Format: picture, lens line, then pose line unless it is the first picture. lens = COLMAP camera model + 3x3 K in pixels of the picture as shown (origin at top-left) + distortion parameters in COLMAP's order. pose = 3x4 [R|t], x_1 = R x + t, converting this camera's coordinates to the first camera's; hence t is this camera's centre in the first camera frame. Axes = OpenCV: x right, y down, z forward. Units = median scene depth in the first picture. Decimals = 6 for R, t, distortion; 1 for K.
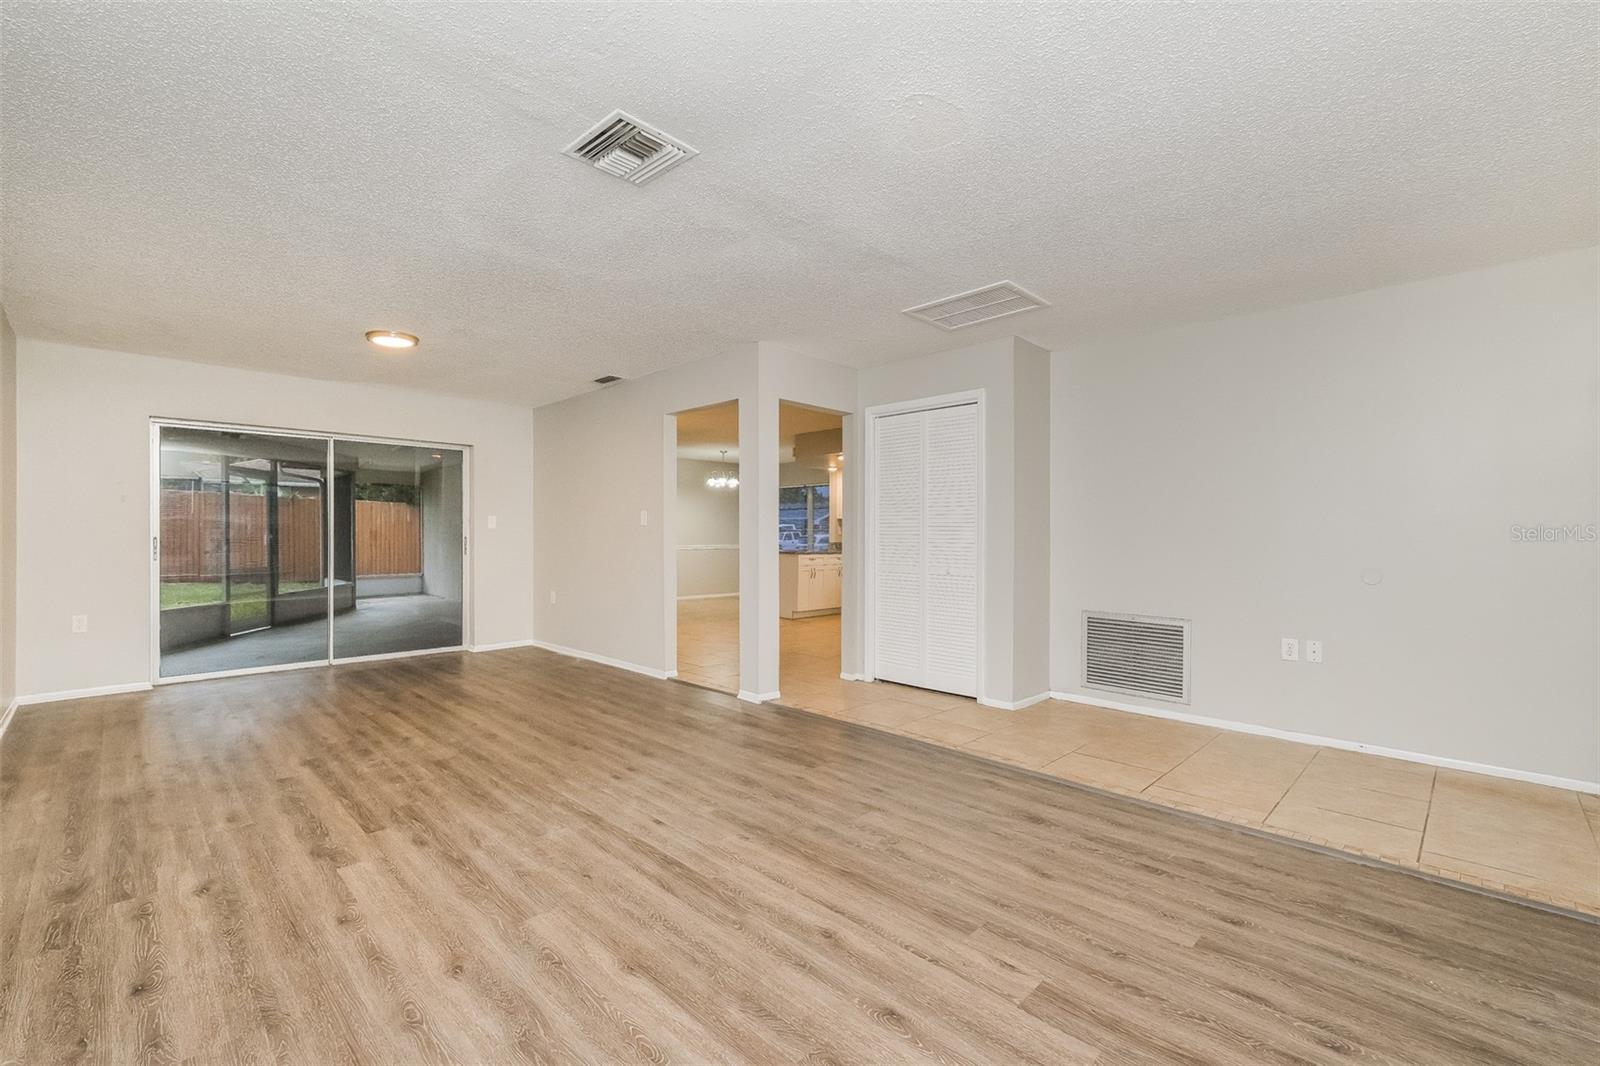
lens RADIAL K [[705.1, 0, 795.3], [0, 705.1, 528.8], [0, 0, 1]] dist [-0.001939, -0.000244]
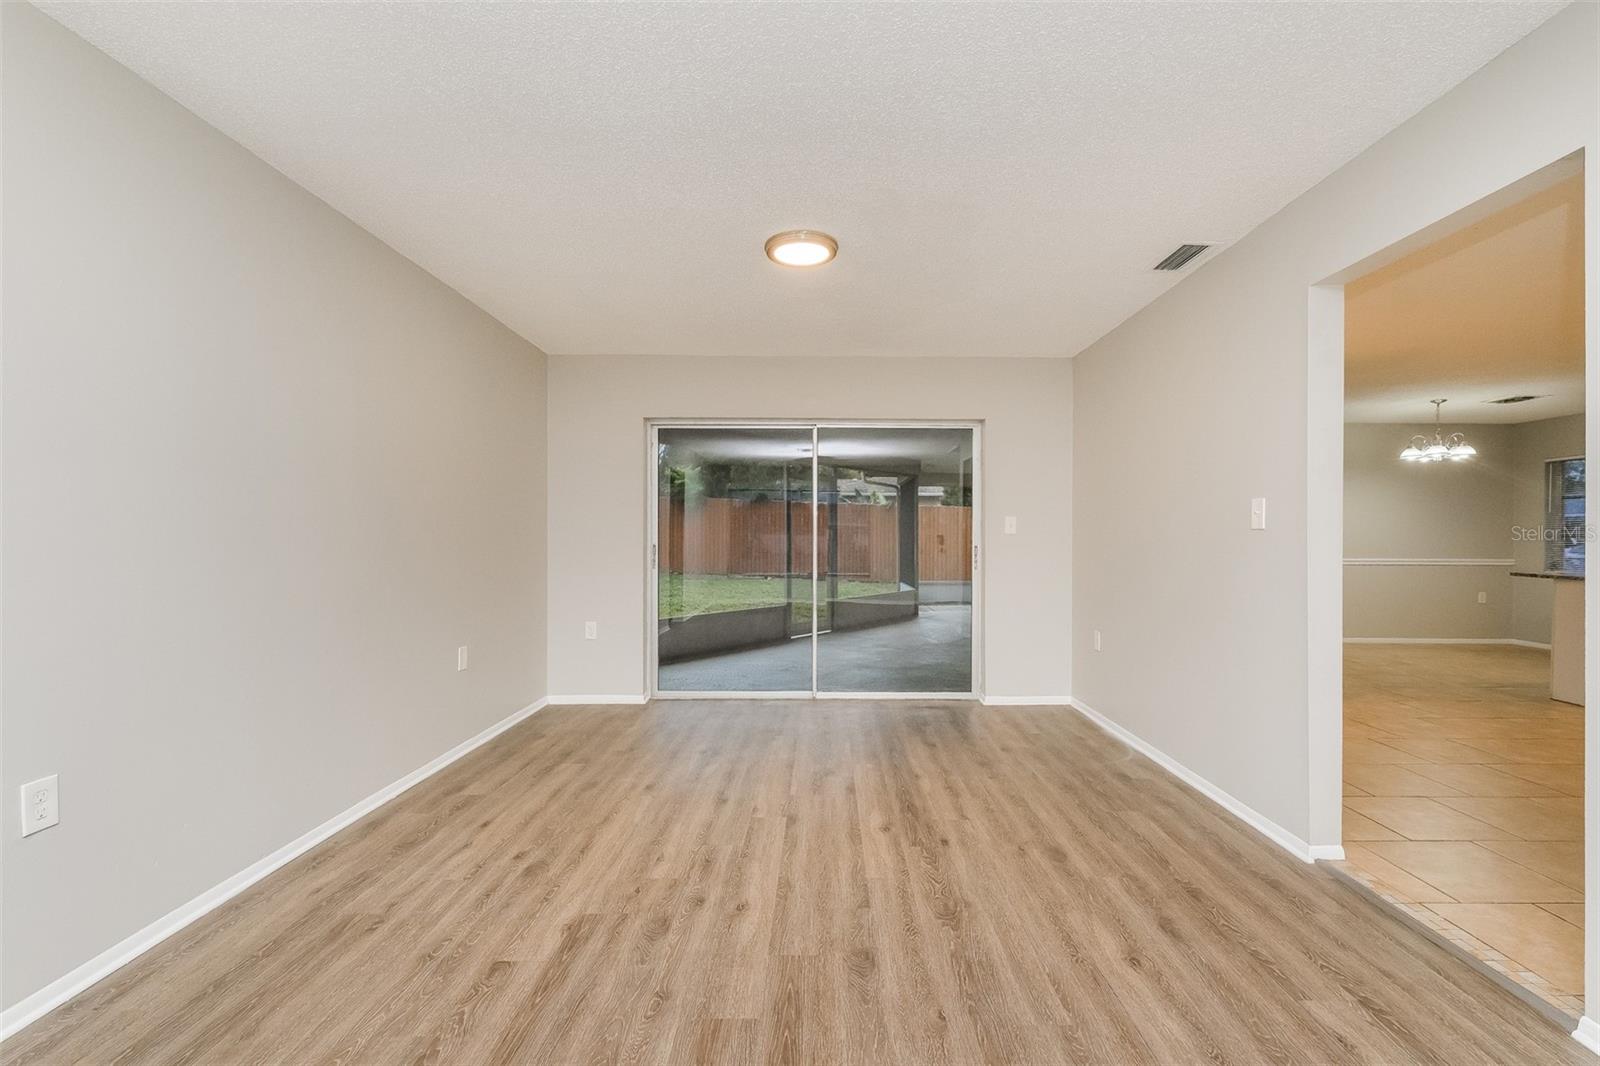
lens RADIAL K [[686.5, 0, 789.9], [0, 686.5, 537.2], [0, 0, 1]] dist [0.007902, 0.000020]
pose [[0.671220, 0.002164, -0.741255, -0.075974], [0.003051, 0.999979, 0.005682, -0.002146], [0.741252, -0.006076, 0.671200, 0.433166]]
